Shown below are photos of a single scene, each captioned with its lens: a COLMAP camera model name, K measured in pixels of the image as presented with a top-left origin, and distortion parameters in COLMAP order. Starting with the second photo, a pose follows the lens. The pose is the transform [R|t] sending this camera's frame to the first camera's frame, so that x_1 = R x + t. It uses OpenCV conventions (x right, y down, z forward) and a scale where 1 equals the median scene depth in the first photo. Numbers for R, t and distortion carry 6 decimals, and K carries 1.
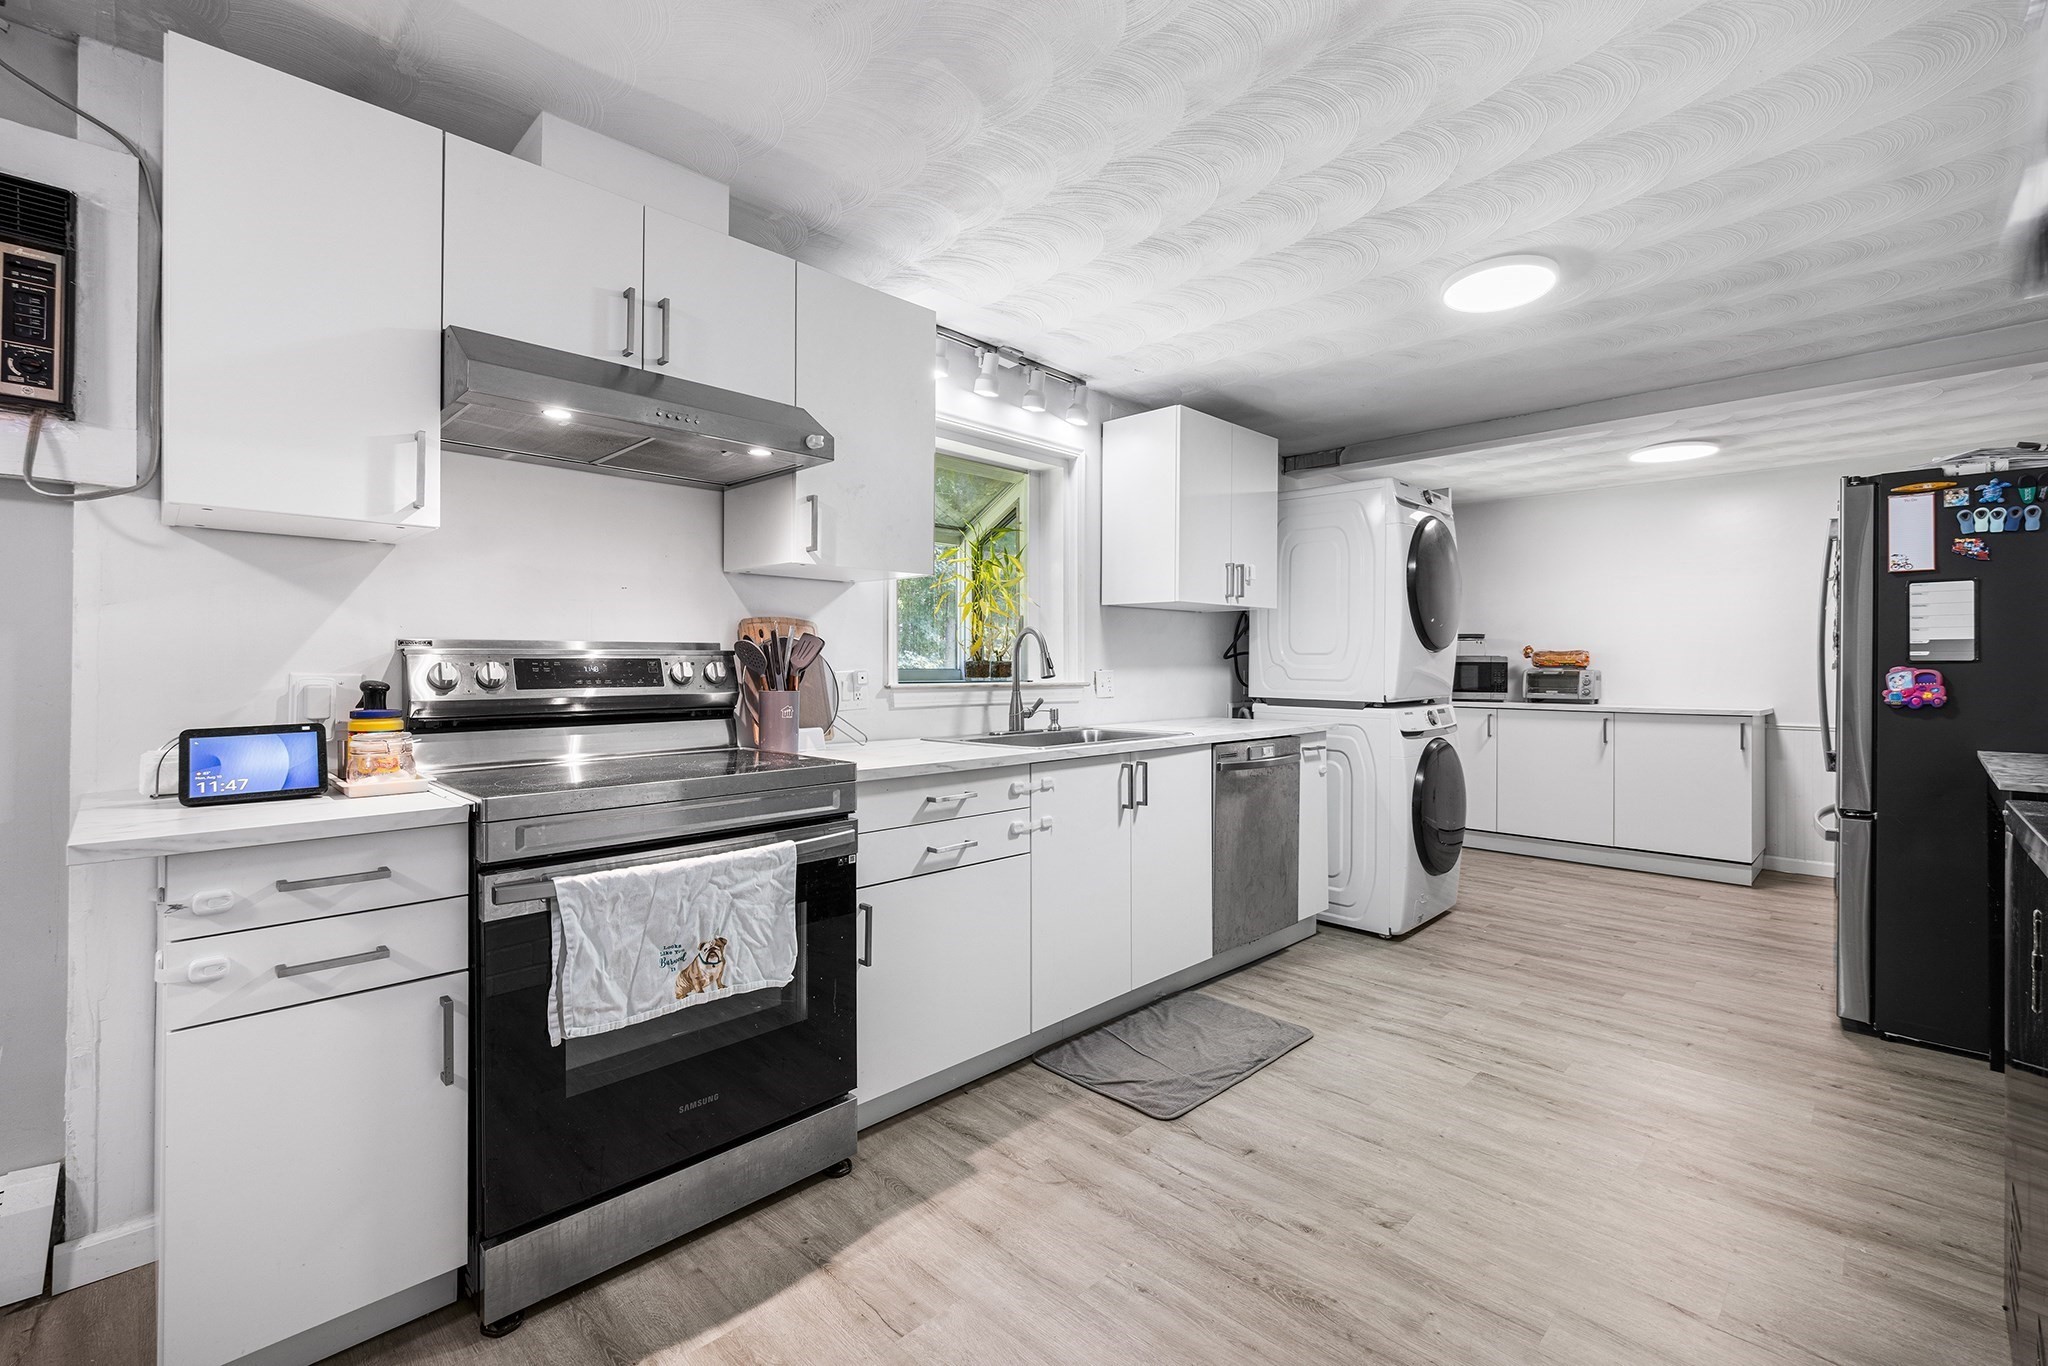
lens RADIAL K [[868.4, 0, 1015.9], [0, 868.4, 665.0], [0, 0, 1]] dist [-0.000213, -0.000268]
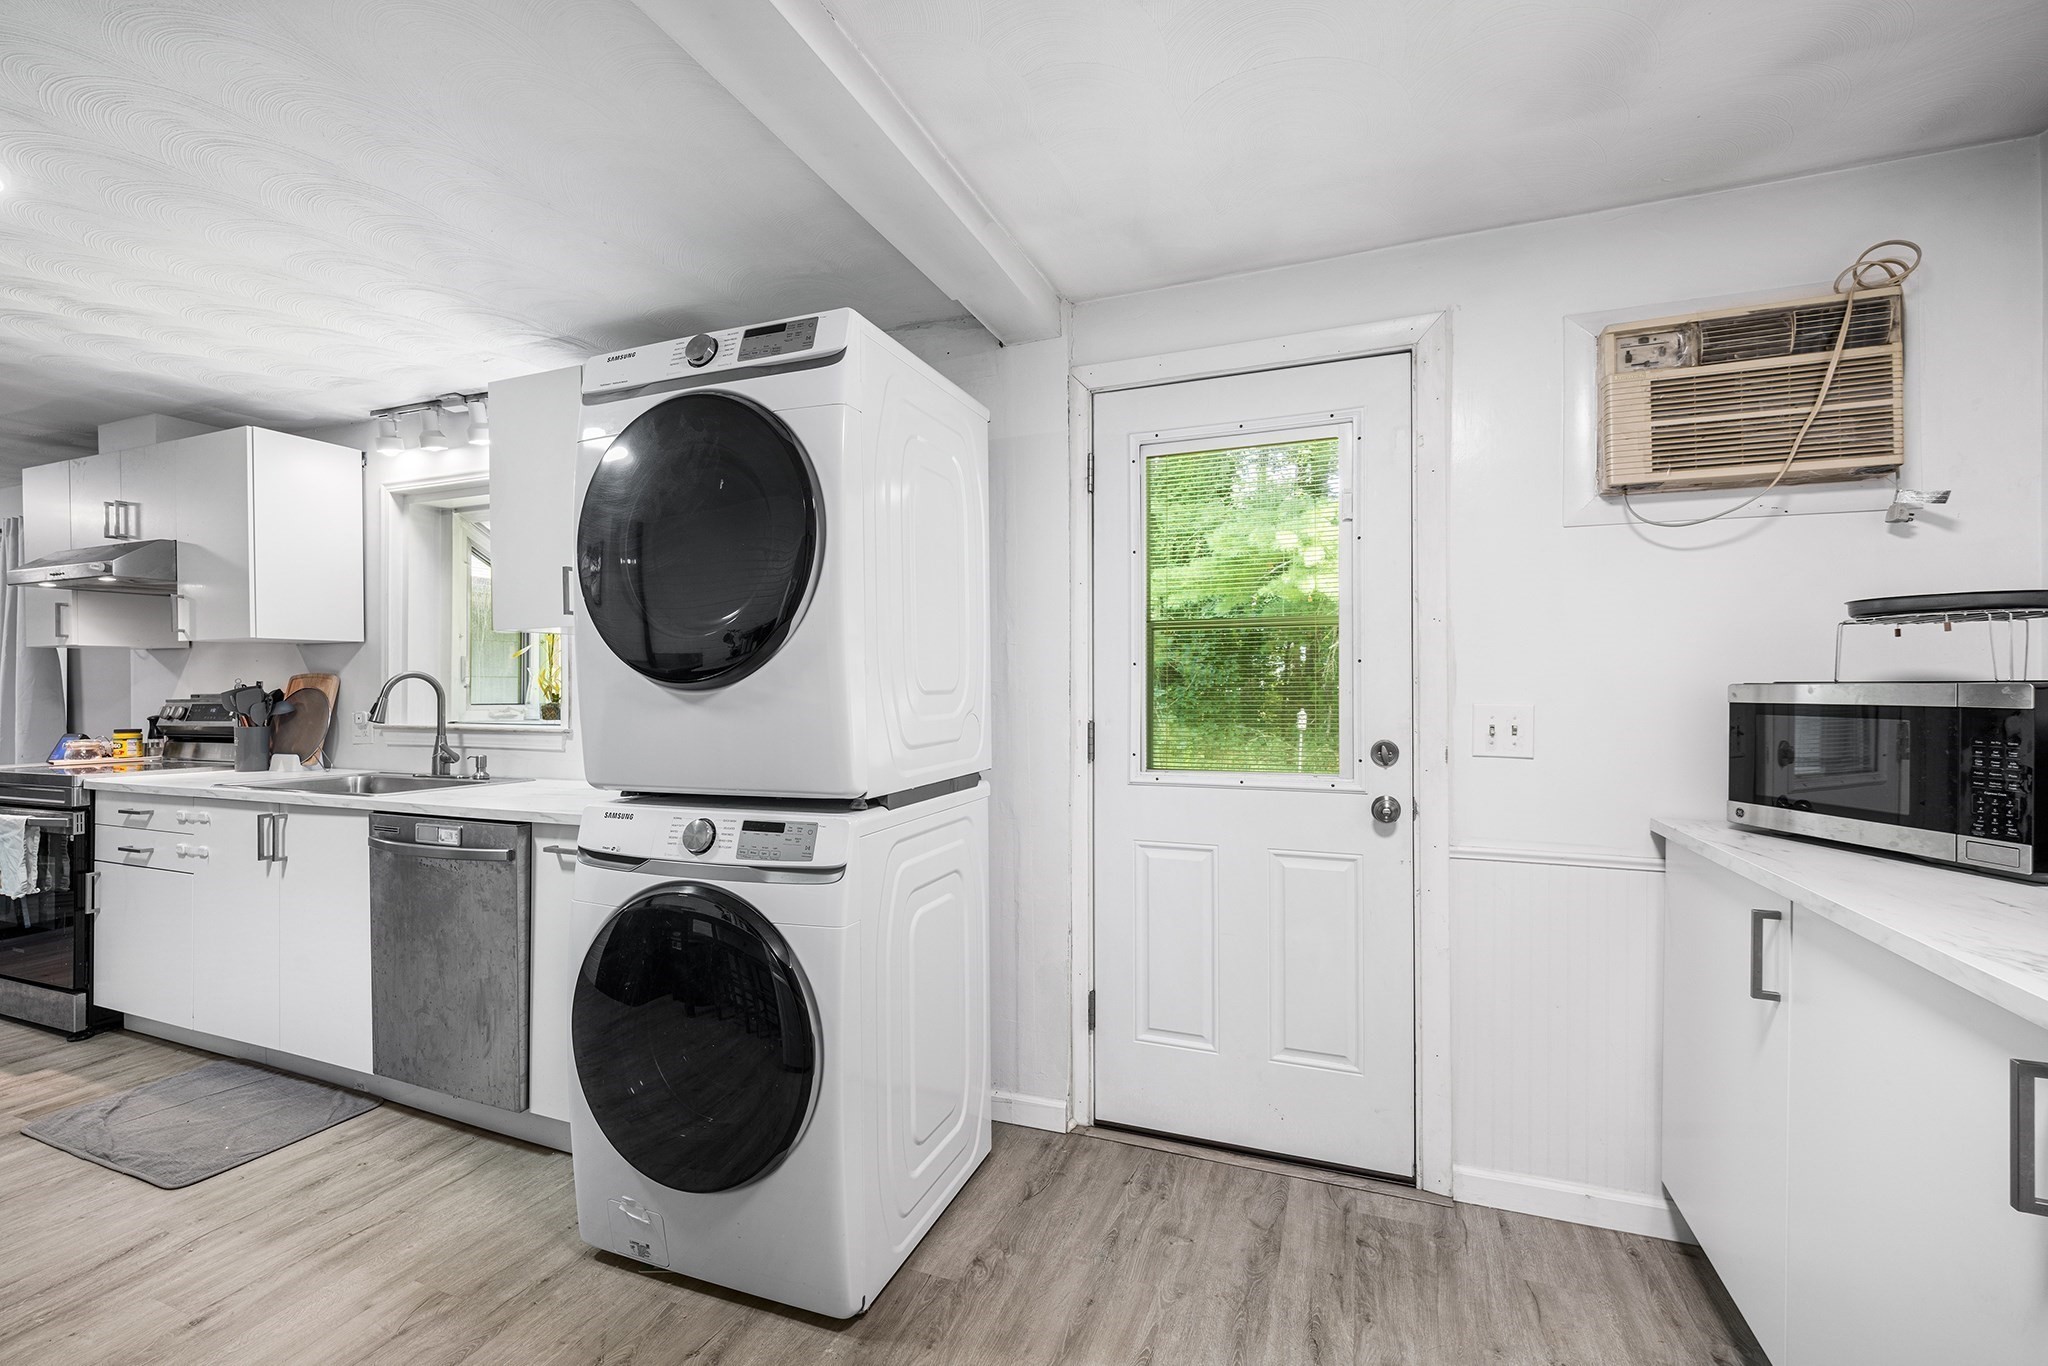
lens RADIAL K [[868.4, 0, 1008.6], [0, 868.4, 685.9], [0, 0, 1]] dist [-0.000213, -0.000268]
pose [[0.402082, -0.008469, -0.915564, 1.619131], [0.006607, 0.999958, -0.006348, -0.022059], [0.915580, -0.003496, 0.402121, 1.631644]]
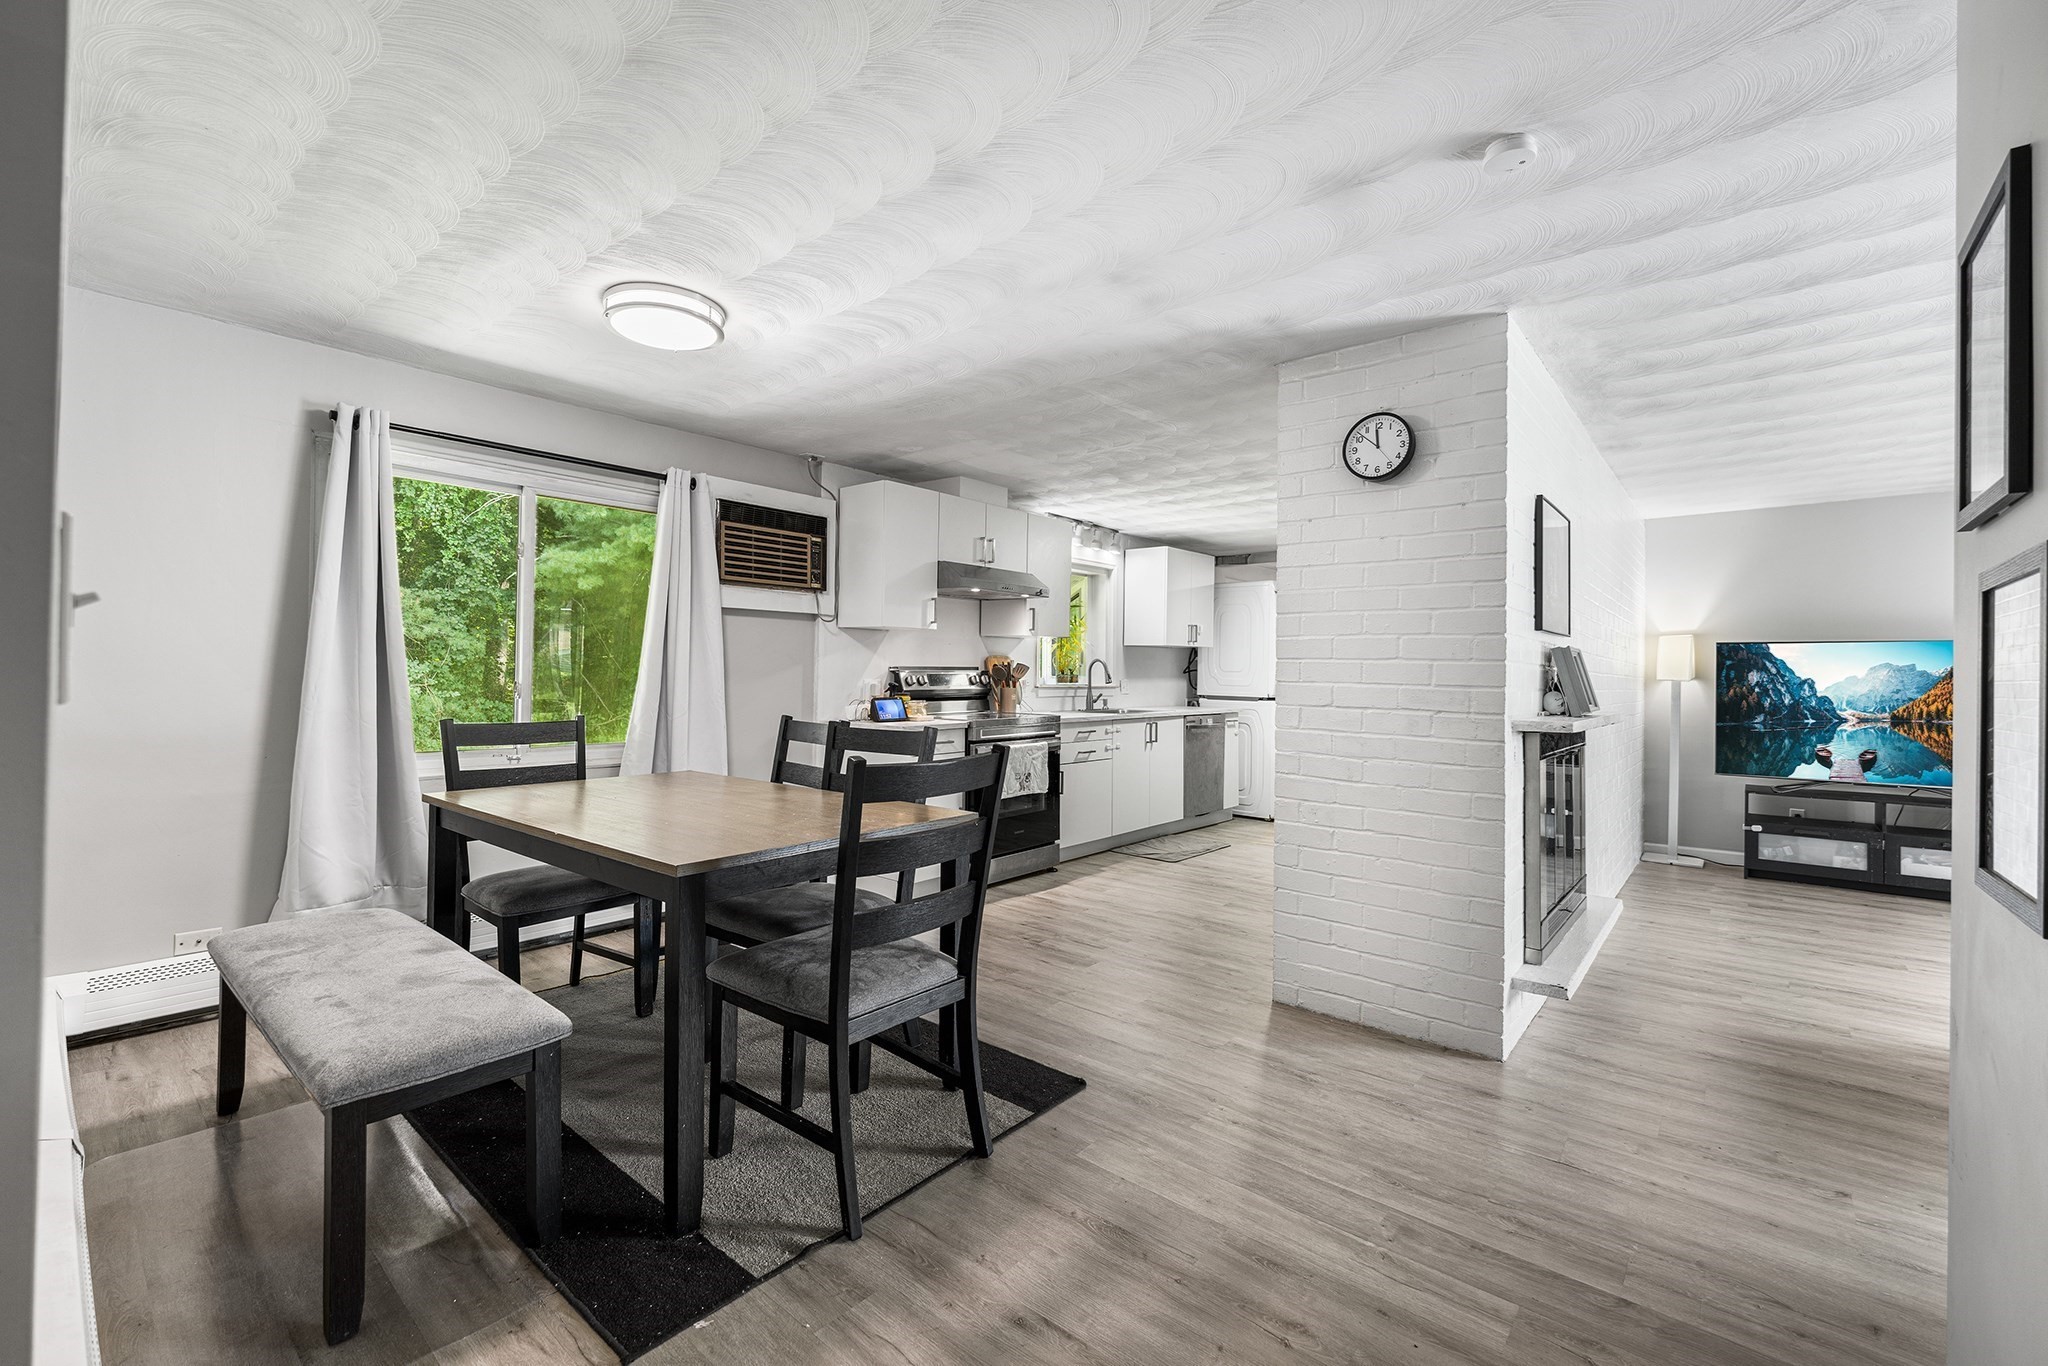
lens RADIAL K [[868.4, 0, 1003.3], [0, 868.4, 684.6], [0, 0, 1]] dist [-0.000213, -0.000268]
pose [[0.997174, 0.003247, 0.075060, -0.470945], [-0.004133, 0.999924, 0.011643, -0.007140], [-0.075017, -0.011921, 0.997111, -1.350412]]
